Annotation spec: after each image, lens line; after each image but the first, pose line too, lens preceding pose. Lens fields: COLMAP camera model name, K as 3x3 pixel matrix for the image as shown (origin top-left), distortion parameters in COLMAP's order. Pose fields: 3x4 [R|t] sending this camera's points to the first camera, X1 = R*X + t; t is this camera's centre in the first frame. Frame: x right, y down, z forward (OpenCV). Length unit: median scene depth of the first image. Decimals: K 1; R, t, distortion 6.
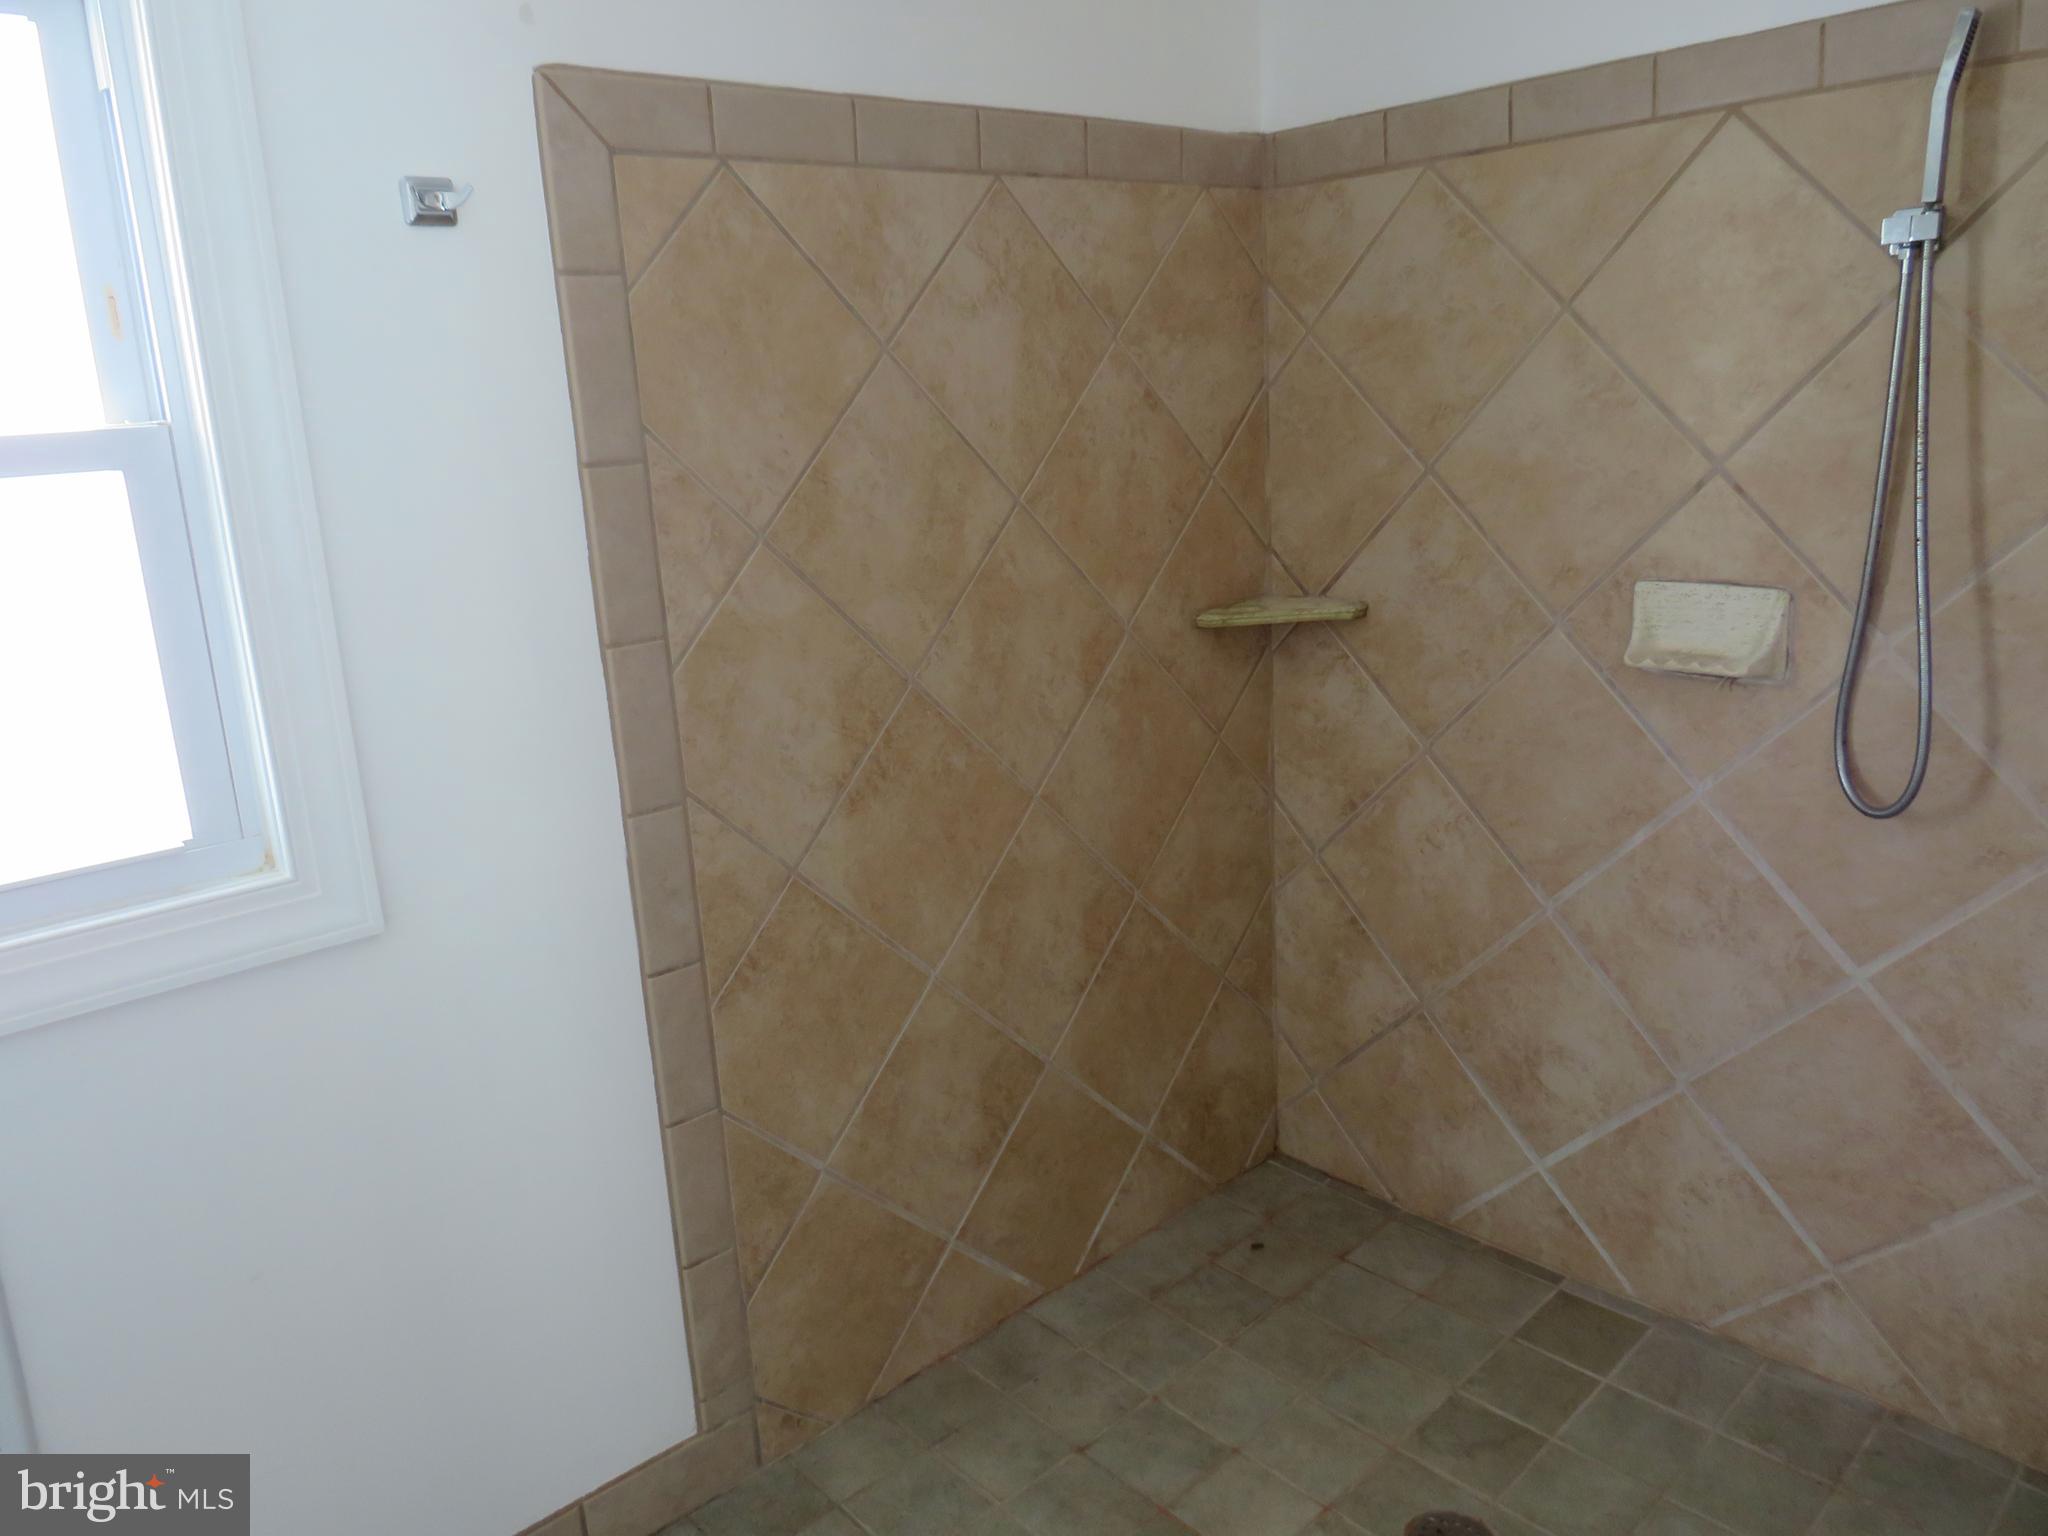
lens RADIAL K [[1479.7, 0, 1021.7], [0, 1479.7, 766.8], [0, 0, 1]] dist [-0.000358, -0.004756]
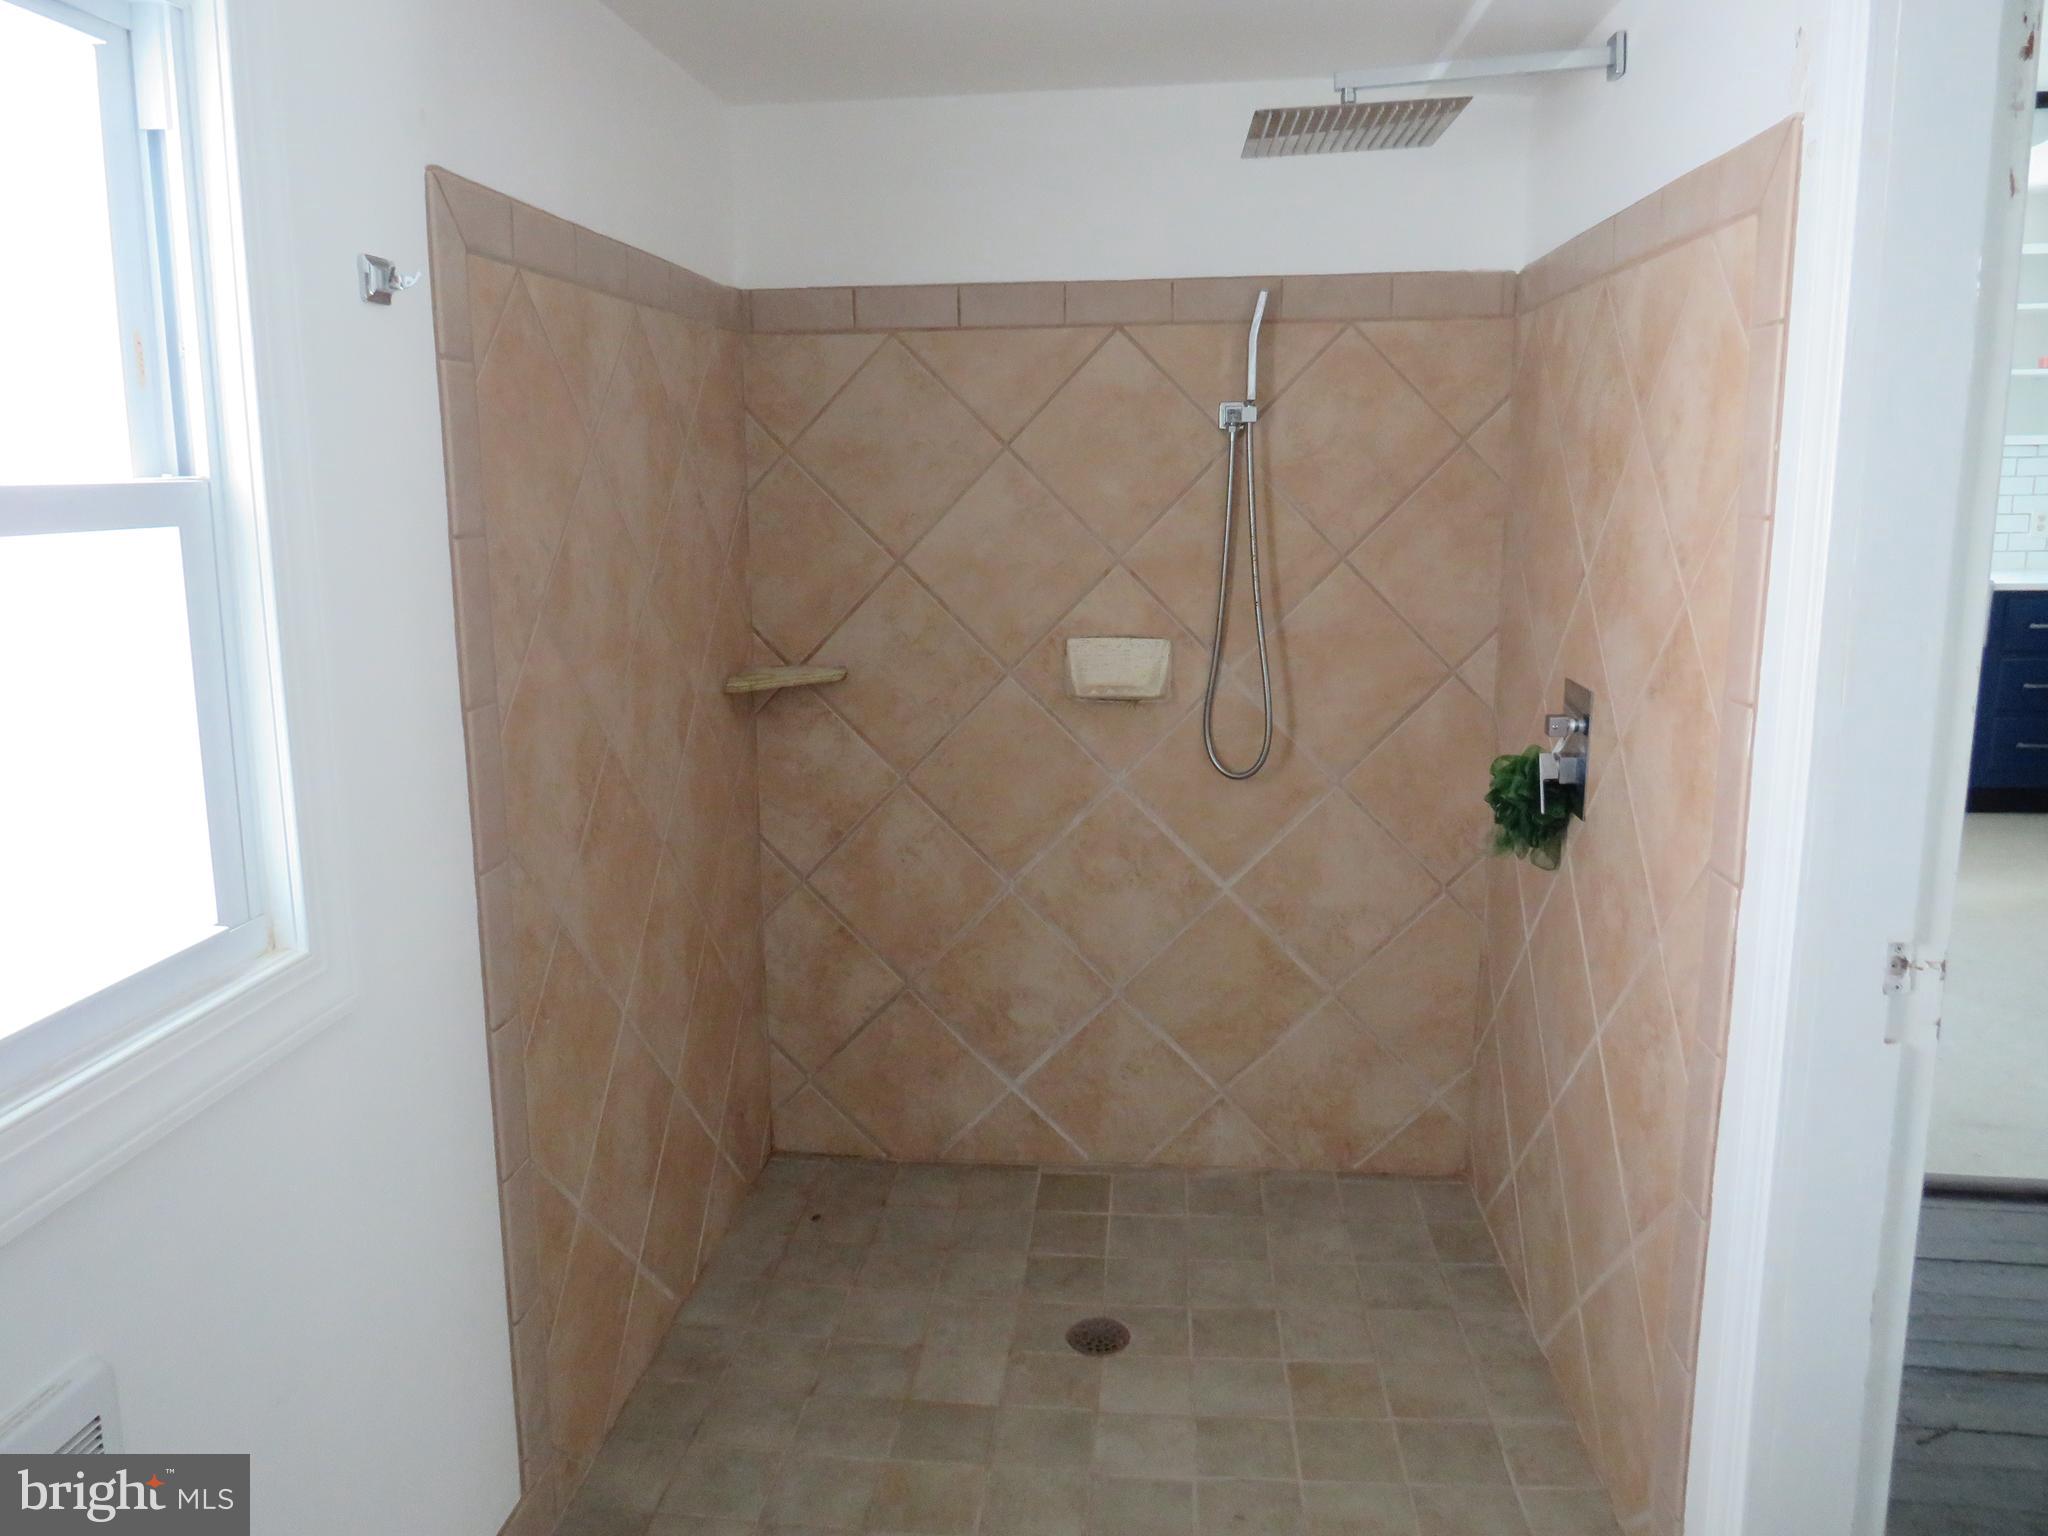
lens RADIAL K [[1479.7, 0, 1033.0], [0, 1479.7, 772.4], [0, 0, 1]] dist [-0.000358, -0.004756]
pose [[0.743073, -0.081314, 0.664252, -0.560580], [0.132483, 0.990820, -0.026912, 0.035861], [-0.655966, 0.108000, 0.747024, -0.029862]]
